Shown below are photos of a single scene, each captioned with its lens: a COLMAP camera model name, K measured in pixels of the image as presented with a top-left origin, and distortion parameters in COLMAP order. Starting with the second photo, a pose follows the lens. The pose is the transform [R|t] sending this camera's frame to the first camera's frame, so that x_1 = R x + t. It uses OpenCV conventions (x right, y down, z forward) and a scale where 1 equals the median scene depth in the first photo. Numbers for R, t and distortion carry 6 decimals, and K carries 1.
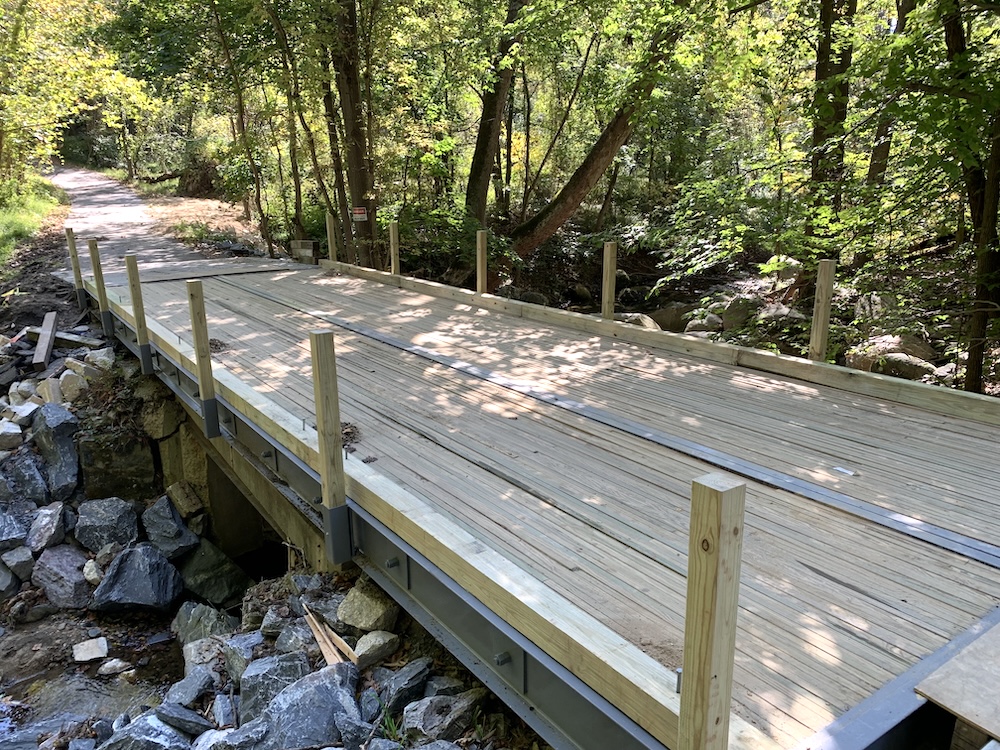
lens RADIAL K [[742.3, 0, 492.7], [0, 742.3, 375.1], [0, 0, 1]] dist [0.046336, -0.058155]
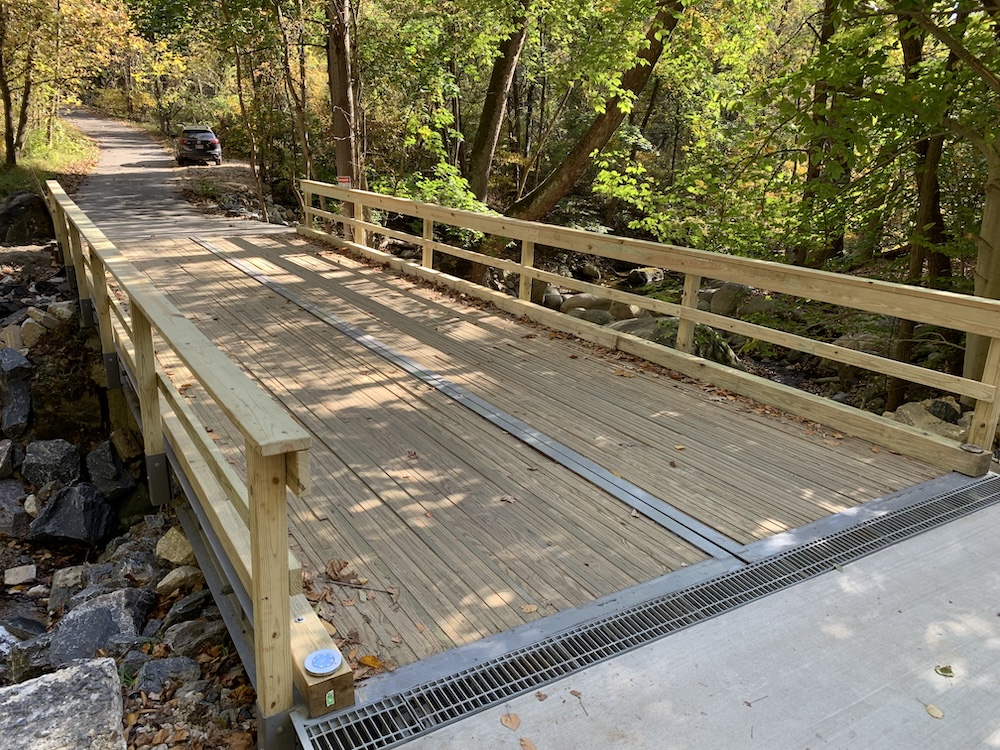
lens RADIAL K [[742.3, 0, 492.7], [0, 742.3, 375.1], [0, 0, 1]] dist [0.046336, -0.058155]
pose [[0.997161, 0.060746, -0.044497, 0.157796], [-0.059047, 0.997511, 0.038547, -0.006662], [0.046728, -0.035810, 0.998266, -0.042636]]
